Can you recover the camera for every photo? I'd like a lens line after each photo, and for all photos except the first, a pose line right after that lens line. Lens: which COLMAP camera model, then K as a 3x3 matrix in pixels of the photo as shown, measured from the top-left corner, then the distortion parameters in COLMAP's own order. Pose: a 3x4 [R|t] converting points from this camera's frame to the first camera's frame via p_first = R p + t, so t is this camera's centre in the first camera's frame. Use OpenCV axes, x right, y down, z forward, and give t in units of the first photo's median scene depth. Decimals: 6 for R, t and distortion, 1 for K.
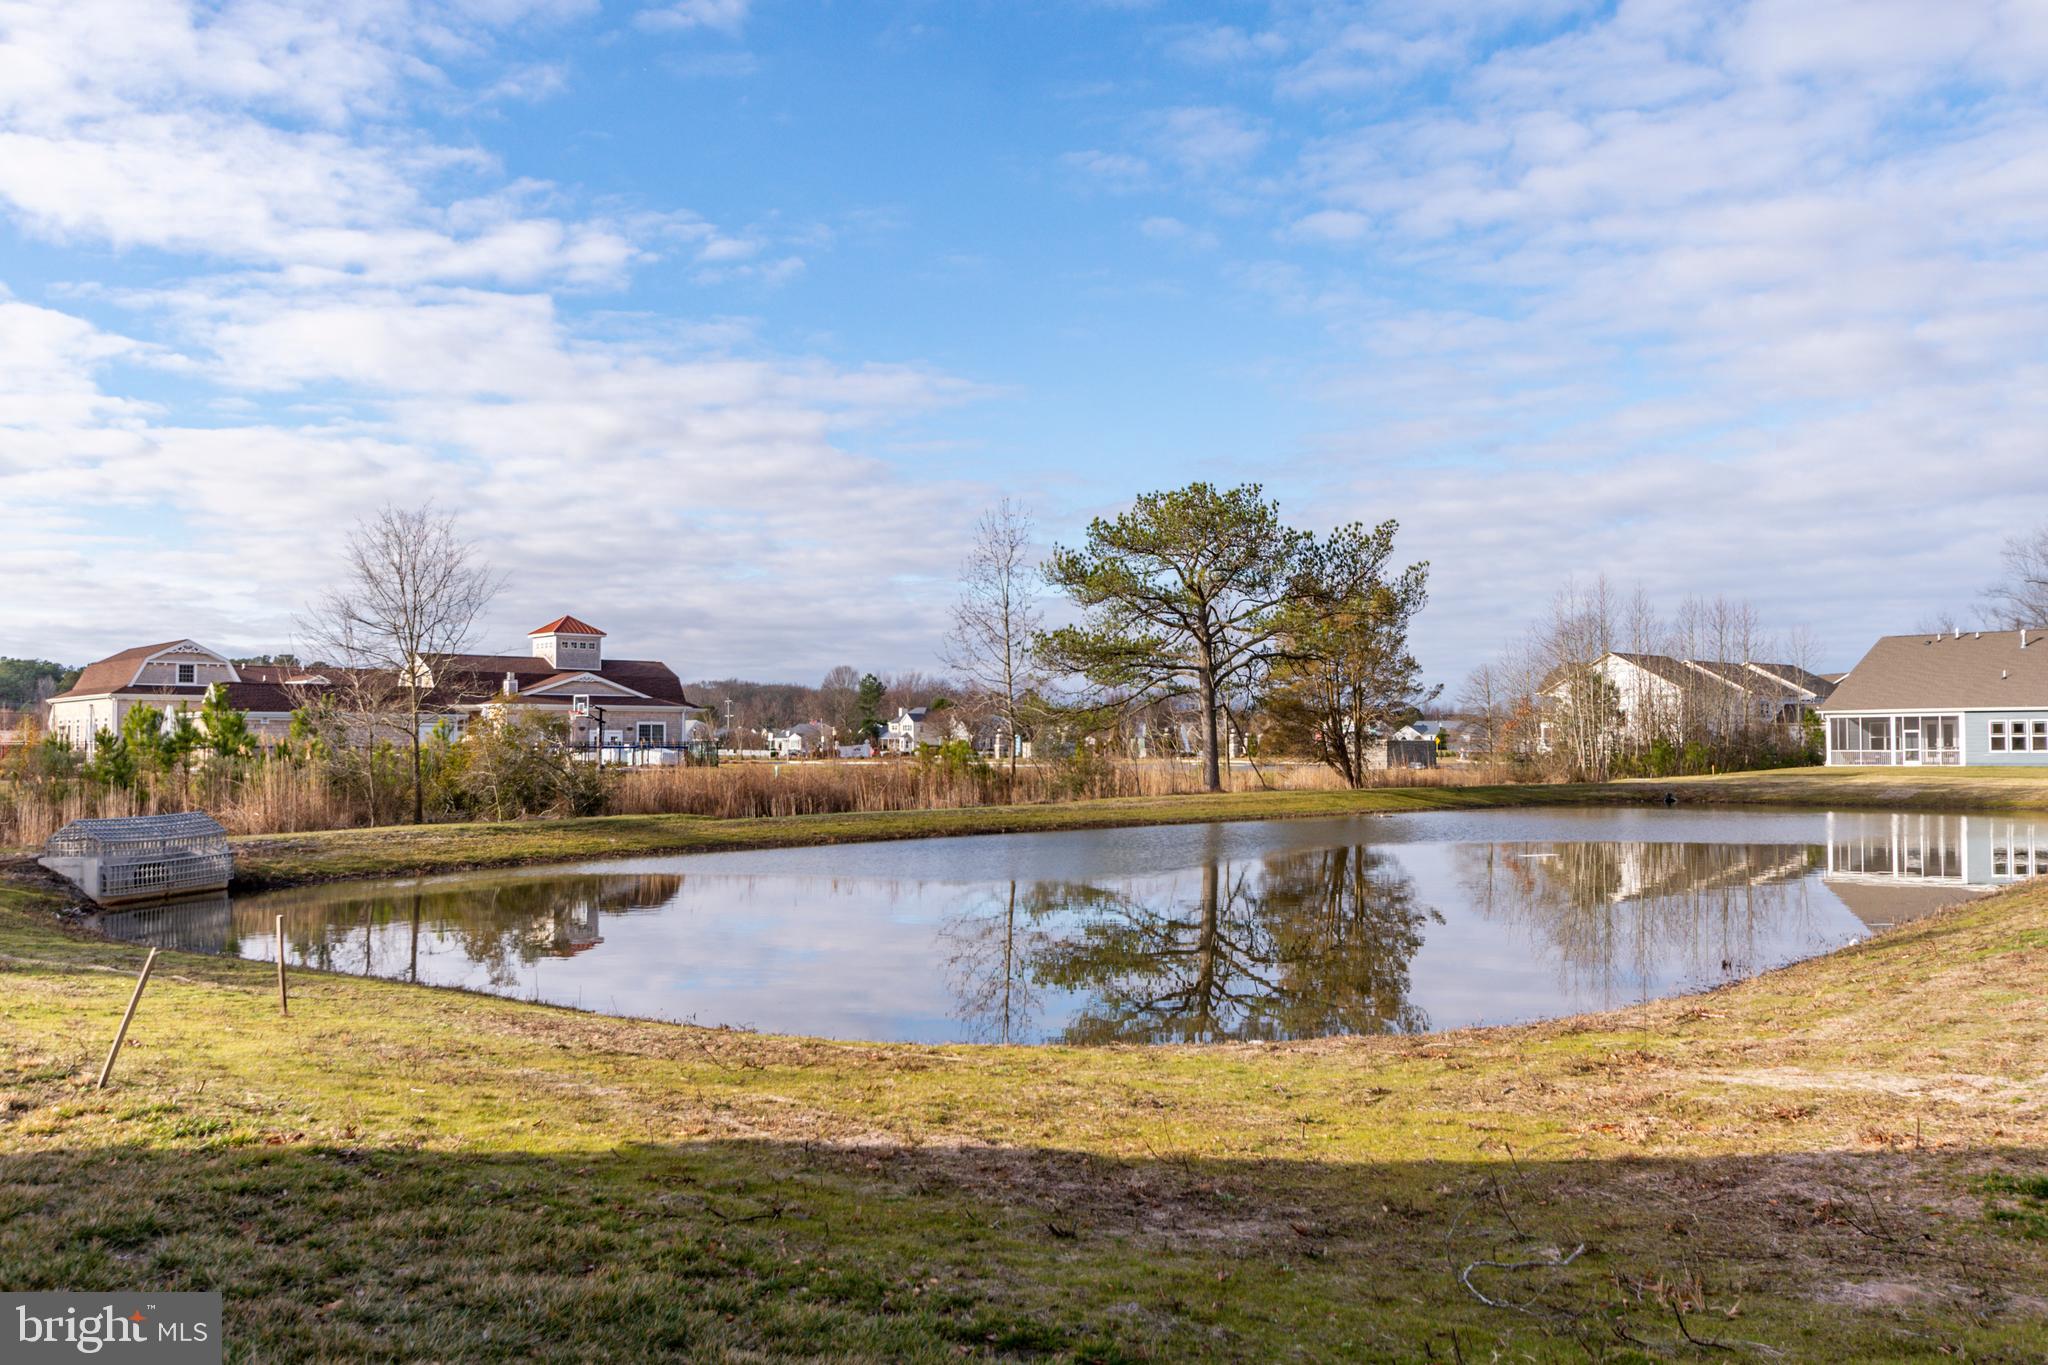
lens RADIAL K [[1740.0, 0, 1072.4], [0, 1740.0, 600.3], [0, 0, 1]] dist [0.001119, -0.009659]
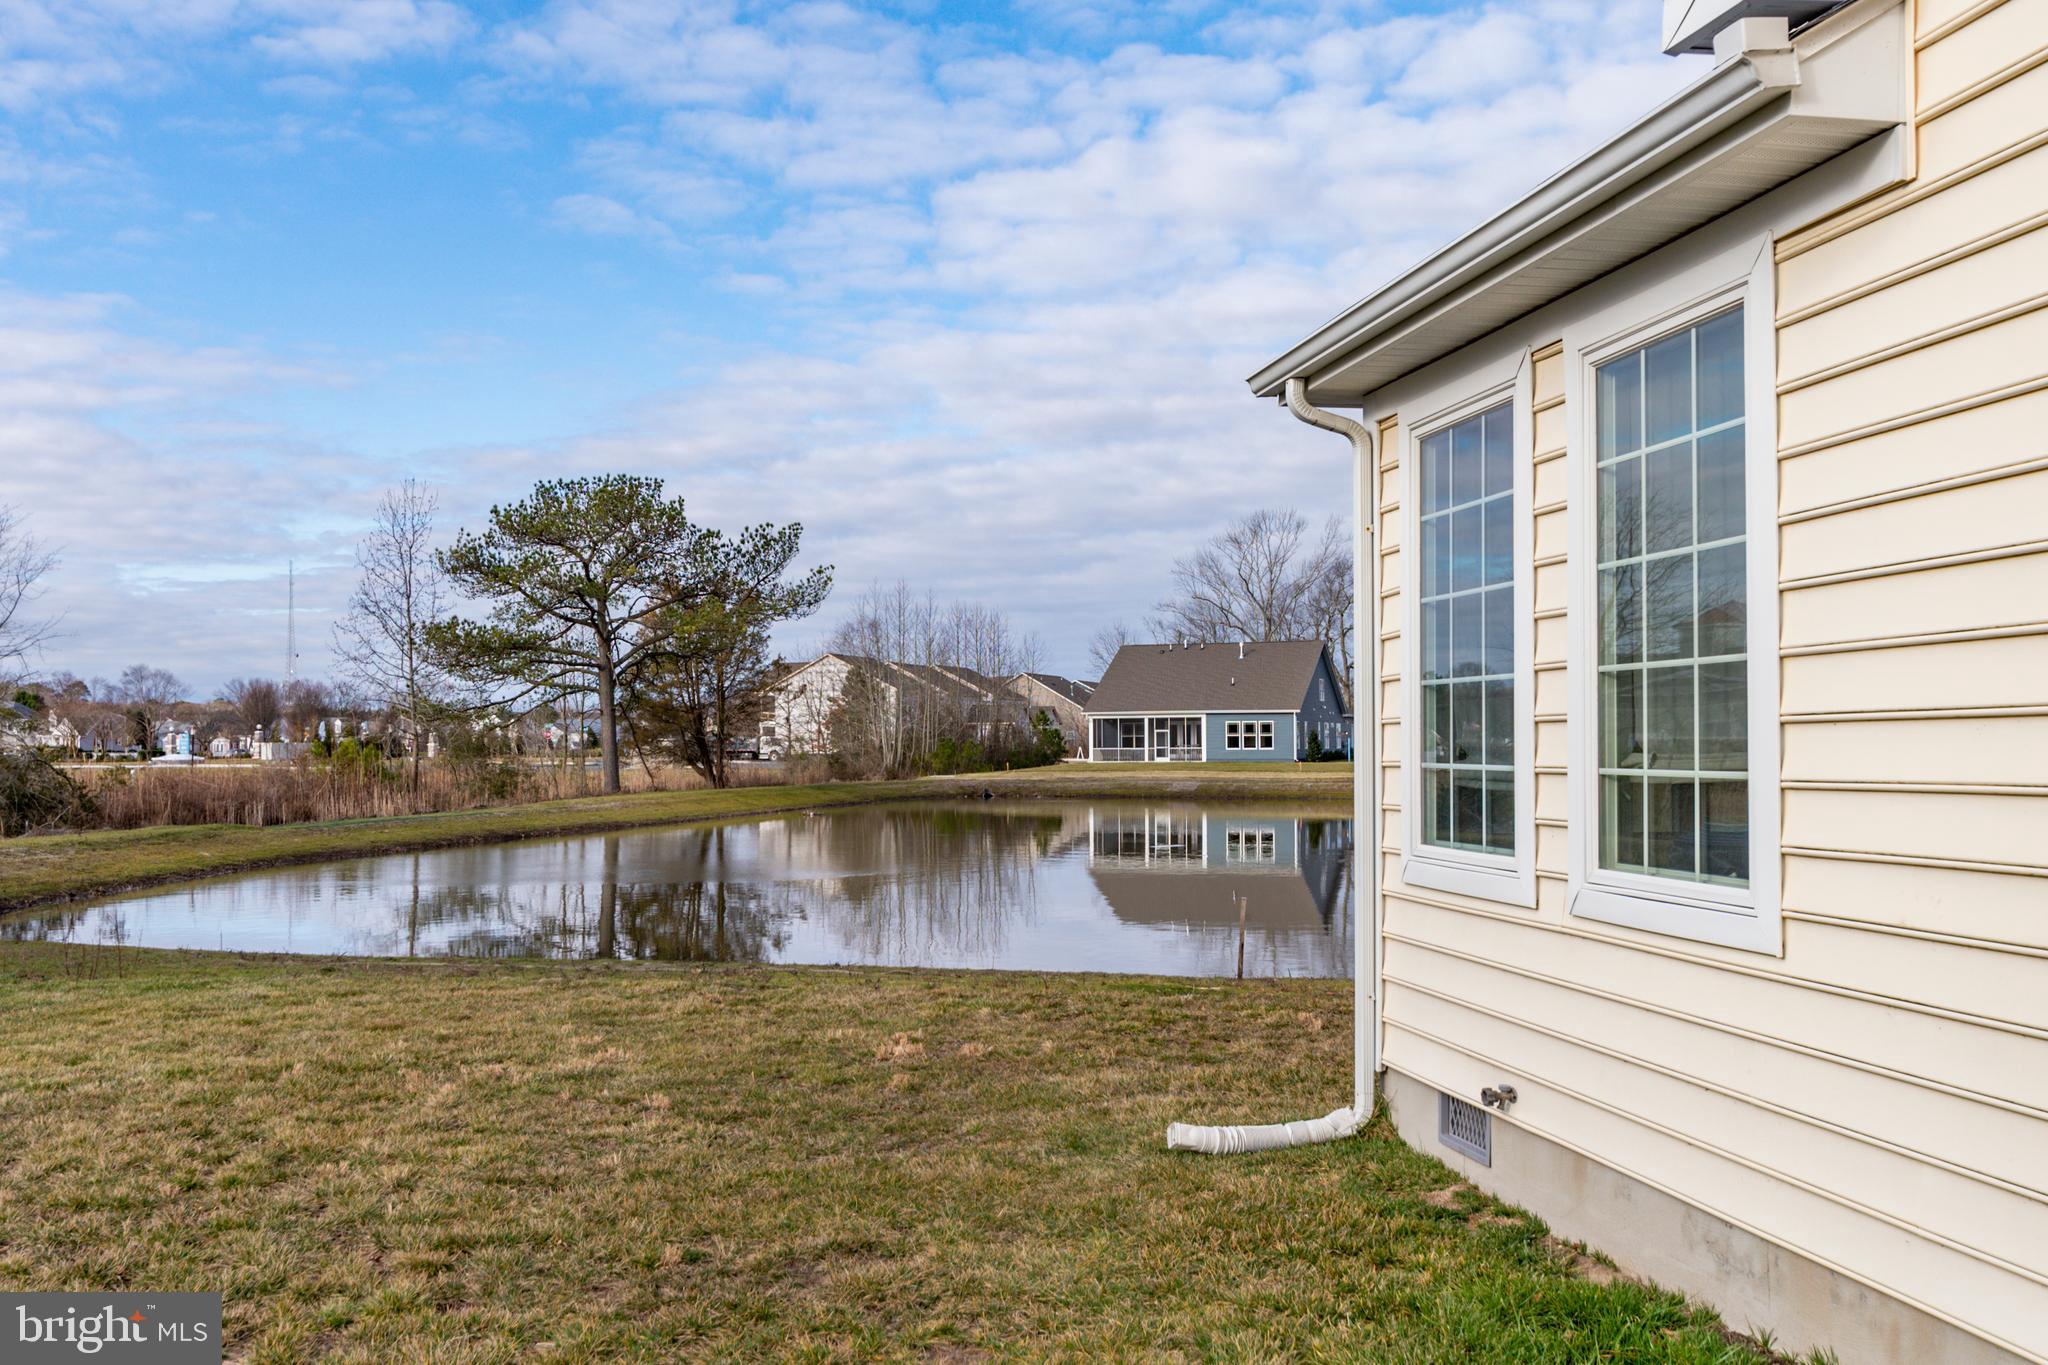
lens RADIAL K [[1836.2, 0, 938.3], [0, 1836.2, 666.4], [0, 0, 1]] dist [-0.002050, -0.002641]
pose [[0.896240, 0.015715, 0.443290, -0.537848], [-0.033591, 0.998907, 0.032501, -0.000212], [-0.442295, -0.044019, 0.895789, 0.013399]]
